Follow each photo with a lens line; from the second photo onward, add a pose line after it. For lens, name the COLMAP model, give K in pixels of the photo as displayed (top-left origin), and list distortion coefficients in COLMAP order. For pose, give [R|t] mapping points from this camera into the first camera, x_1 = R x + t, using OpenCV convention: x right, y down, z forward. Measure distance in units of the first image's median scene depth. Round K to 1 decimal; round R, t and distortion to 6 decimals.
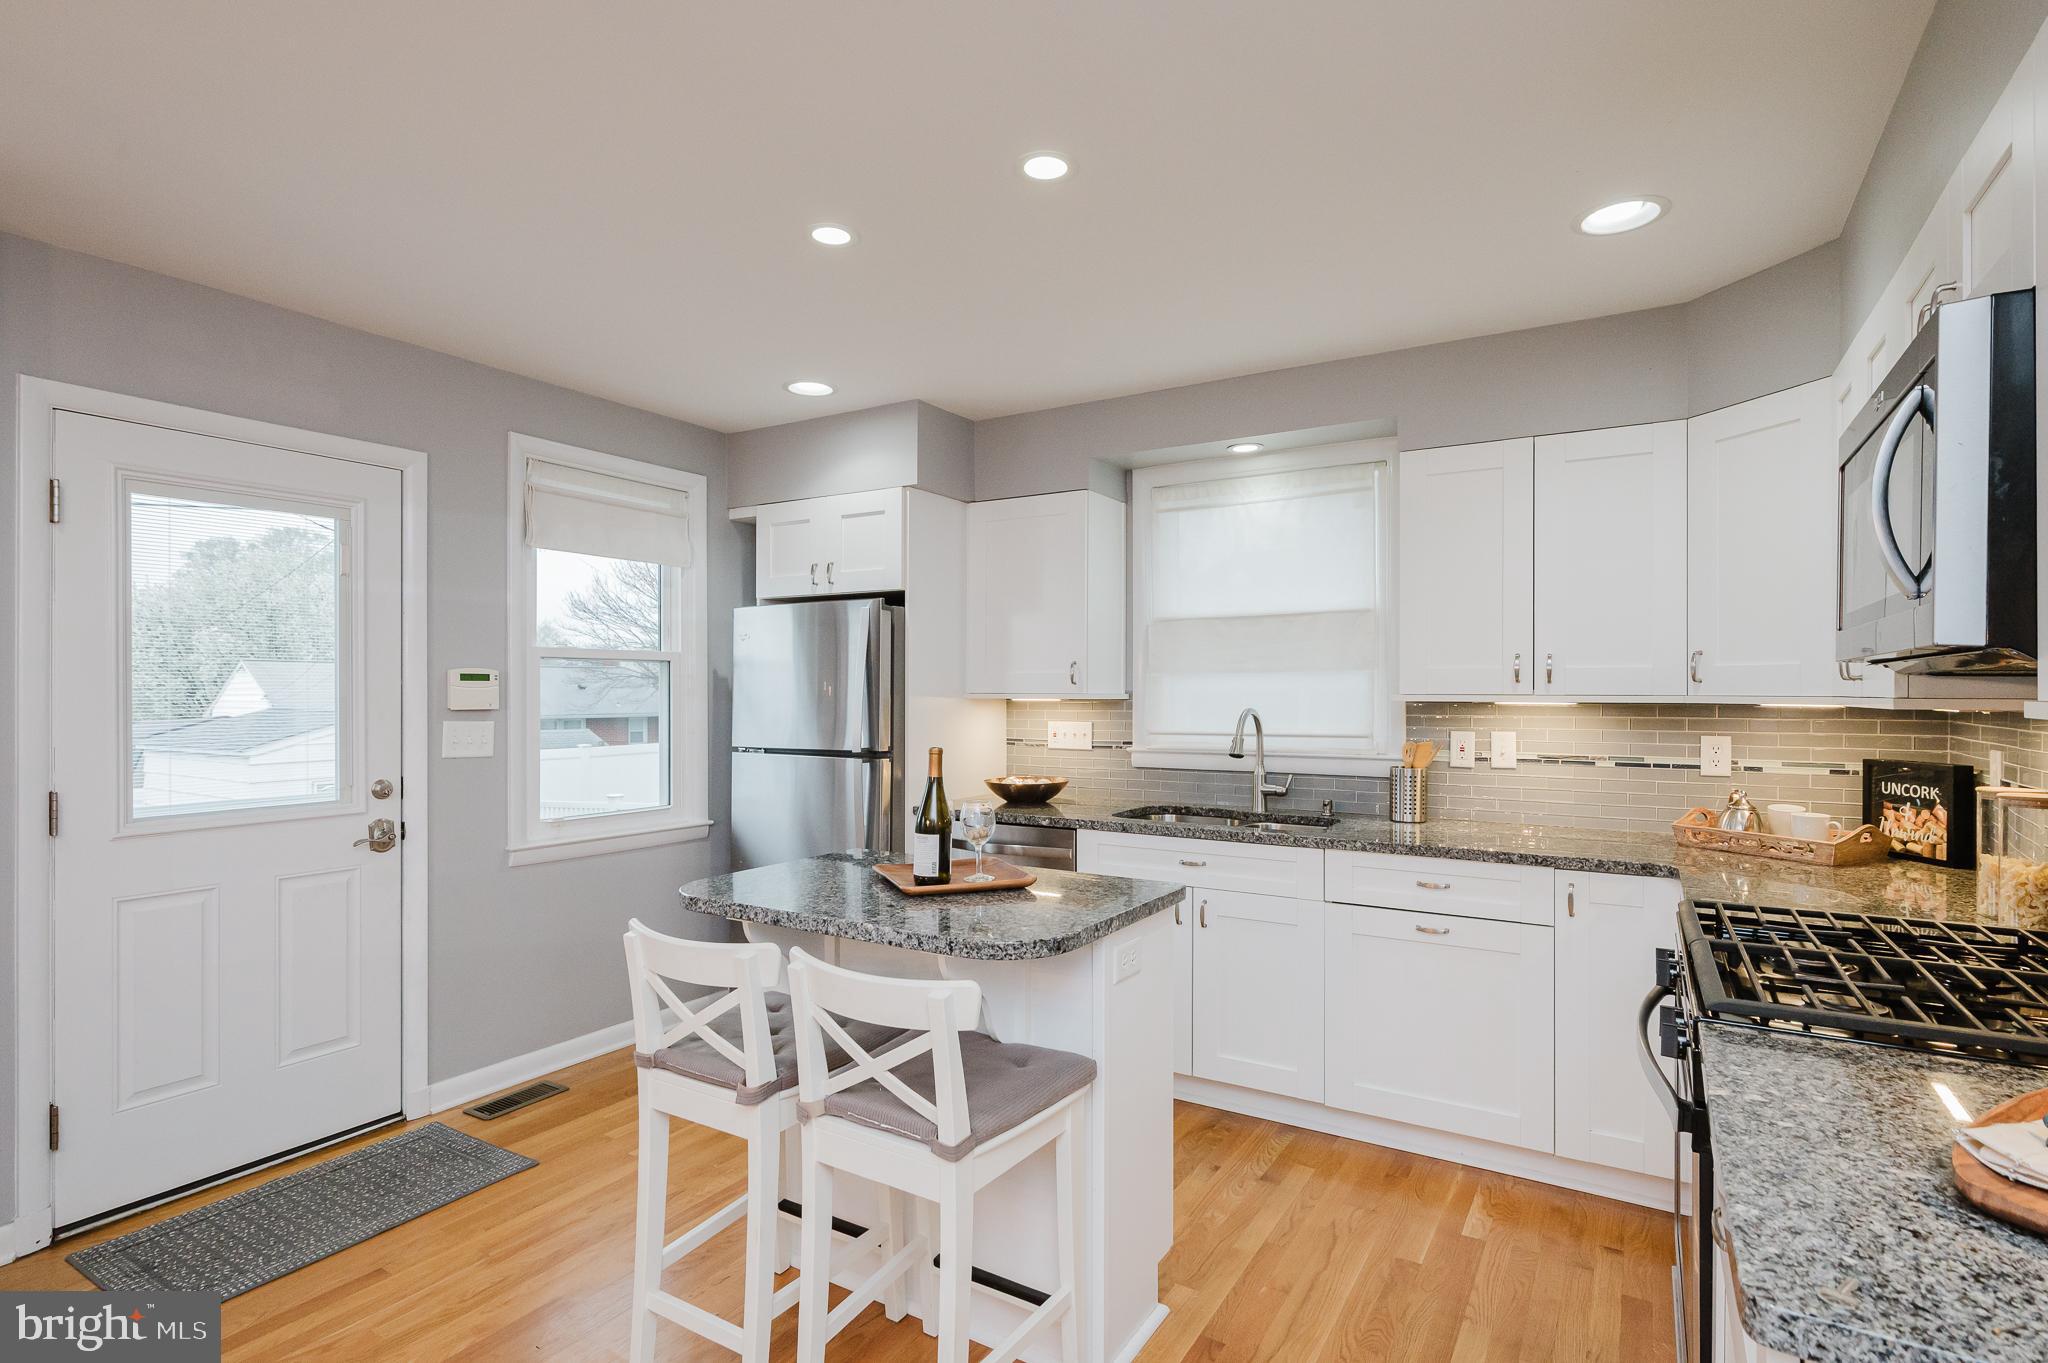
lens RADIAL K [[989.8, 0, 1031.7], [0, 989.8, 687.5], [0, 0, 1]] dist [-0.002694, 0.000367]
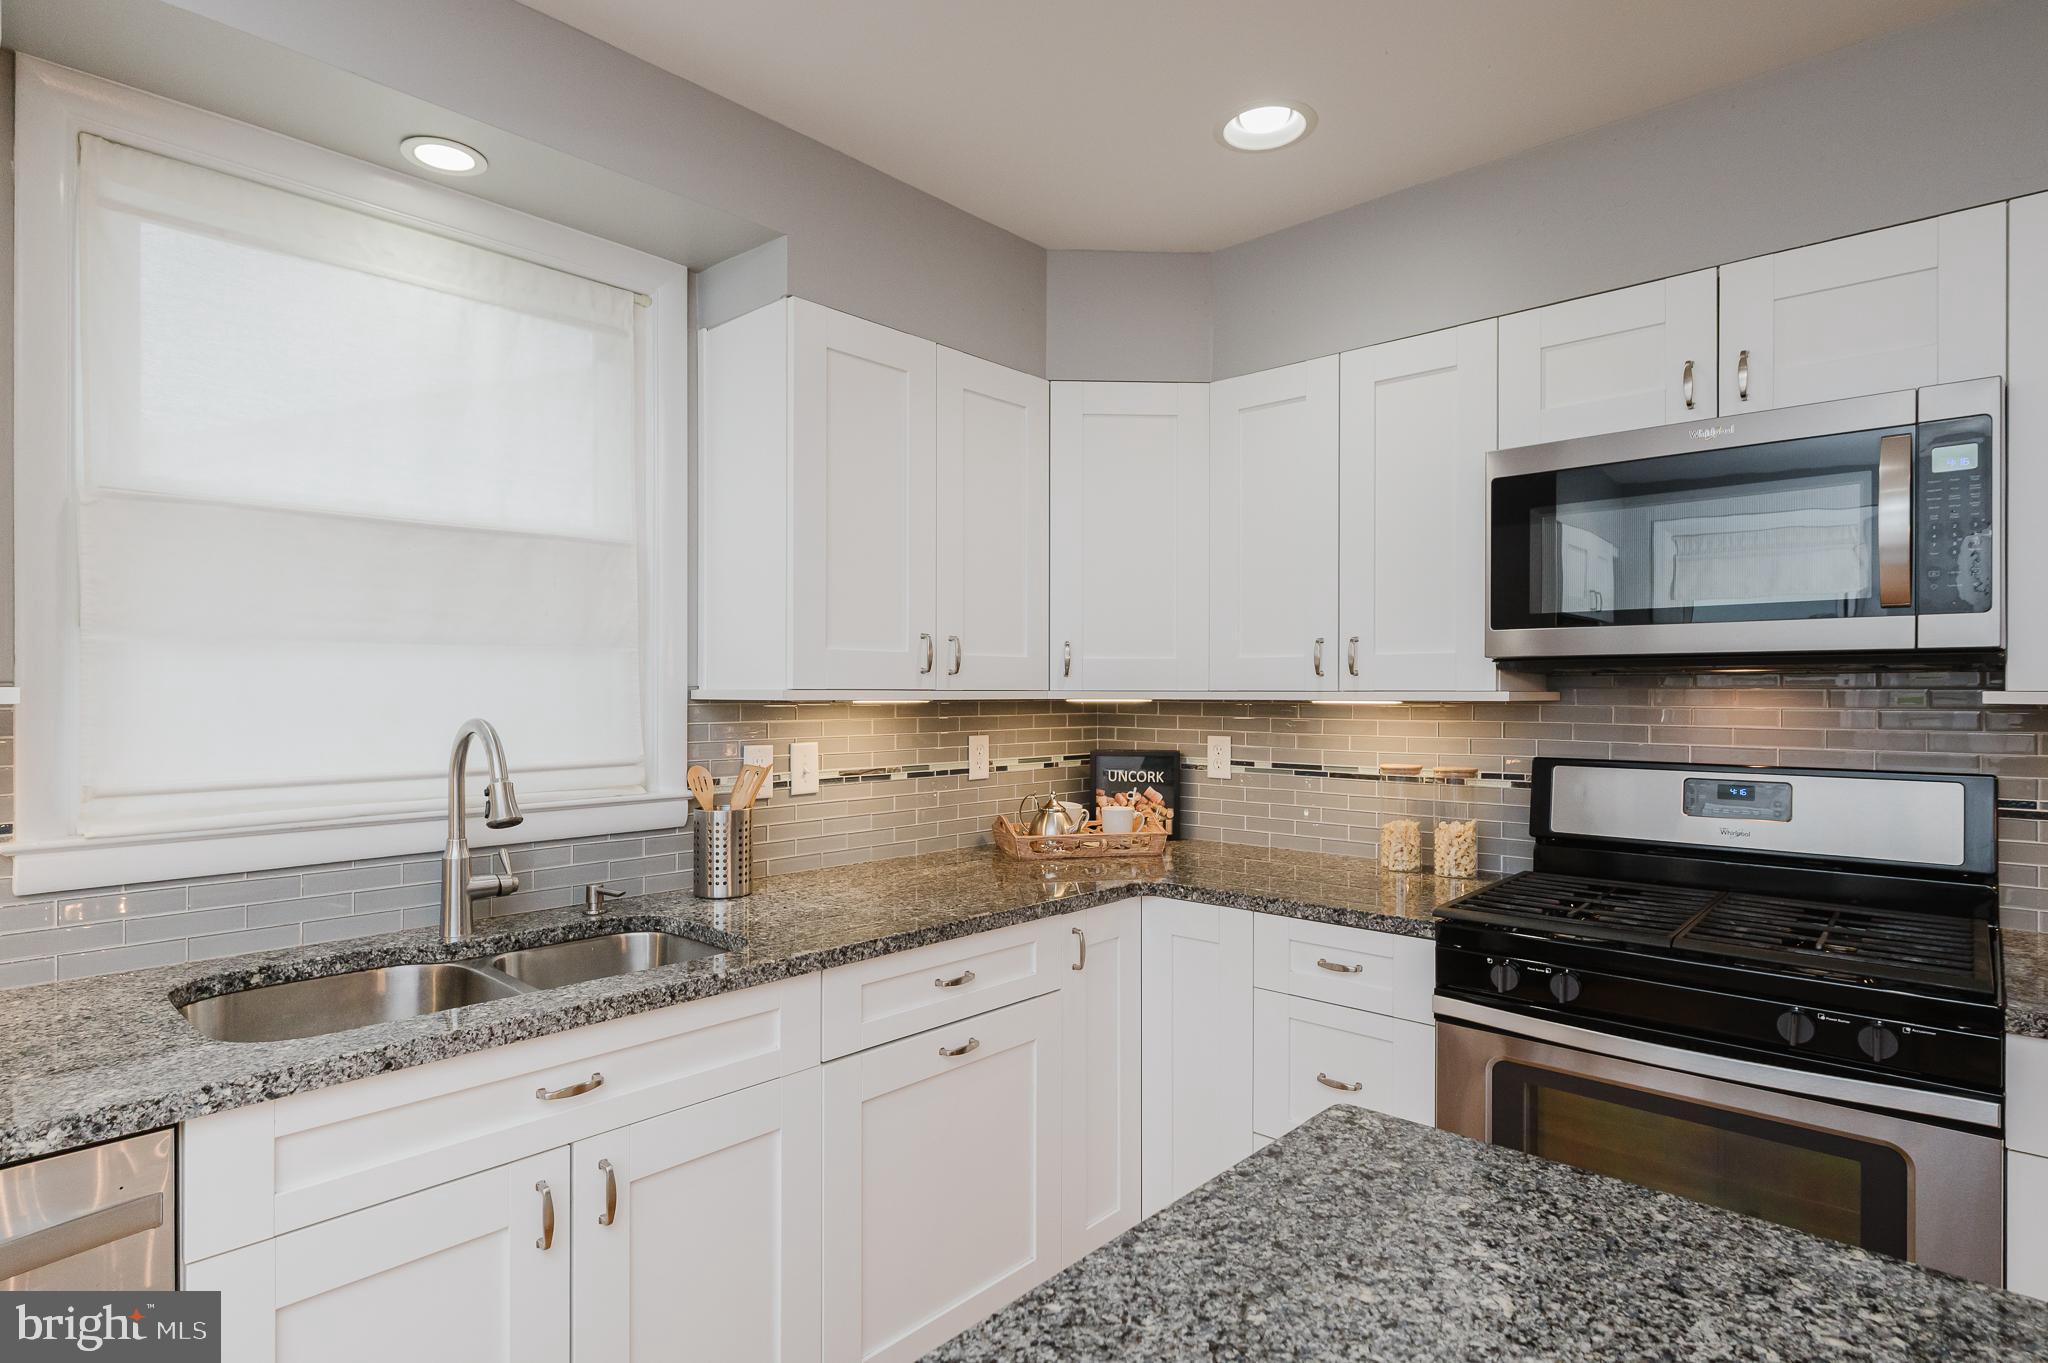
lens RADIAL K [[1062.2, 0, 1023.6], [0, 1062.2, 673.8], [0, 0, 1]] dist [-0.002030, 0.000169]
pose [[0.200964, 0.016357, 0.979462, -0.226189], [-0.005469, 0.999864, -0.015575, 0.006439], [-0.979583, -0.002226, 0.201026, 0.664188]]
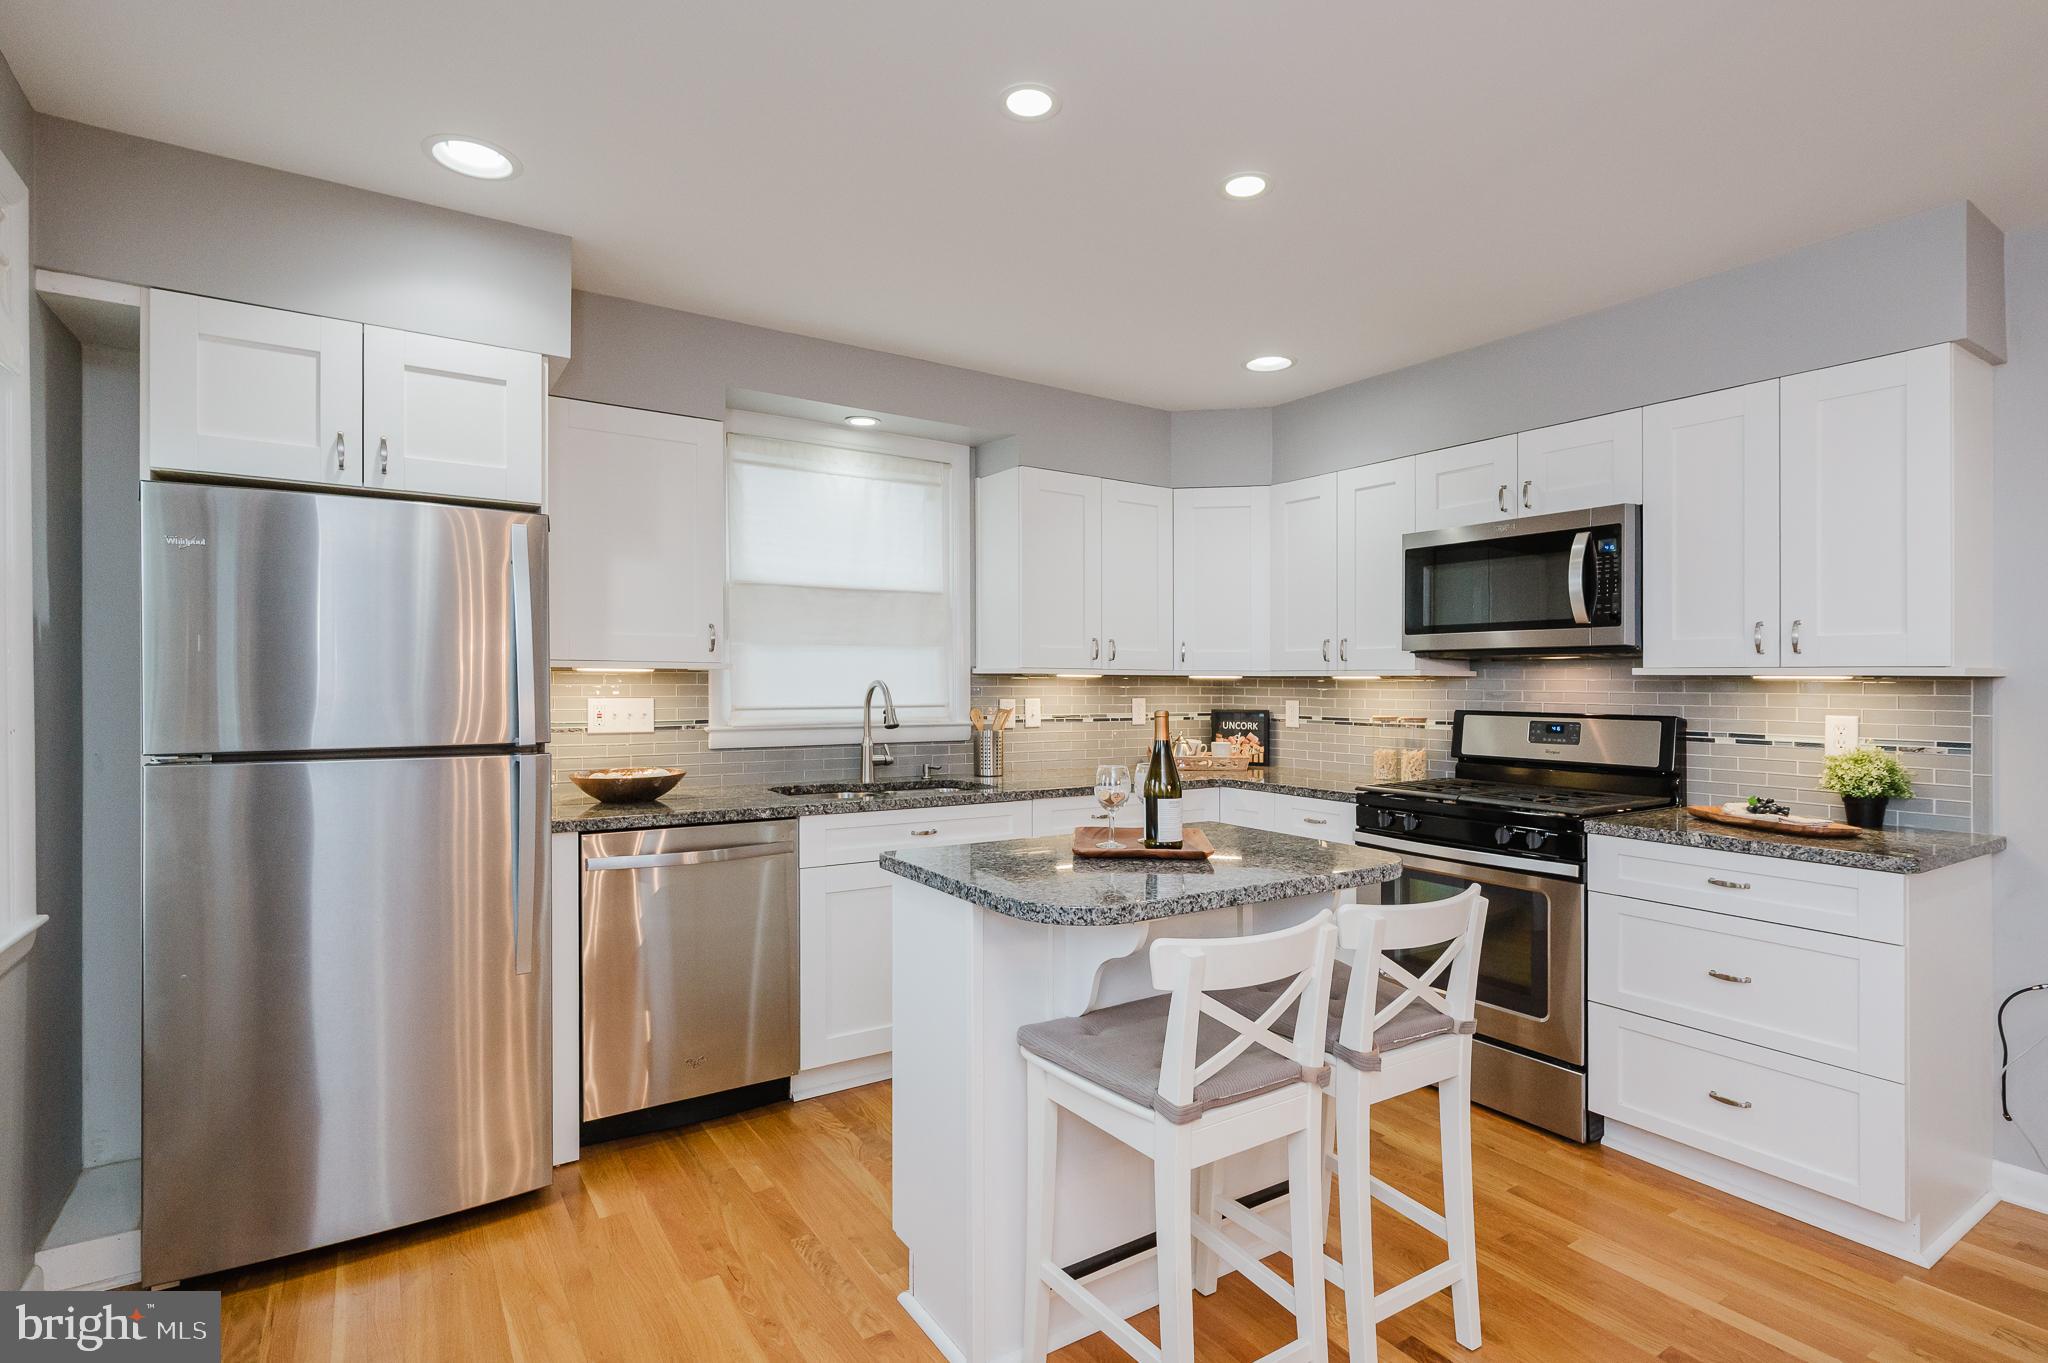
lens RADIAL K [[989.8, 0, 1033.1], [0, 989.8, 672.0], [0, 0, 1]] dist [-0.002694, 0.000367]
pose [[0.430607, 0.010763, 0.902475, -0.644569], [-0.009859, 0.999925, -0.007222, 0.018855], [-0.902486, -0.005787, 0.430681, 0.431763]]
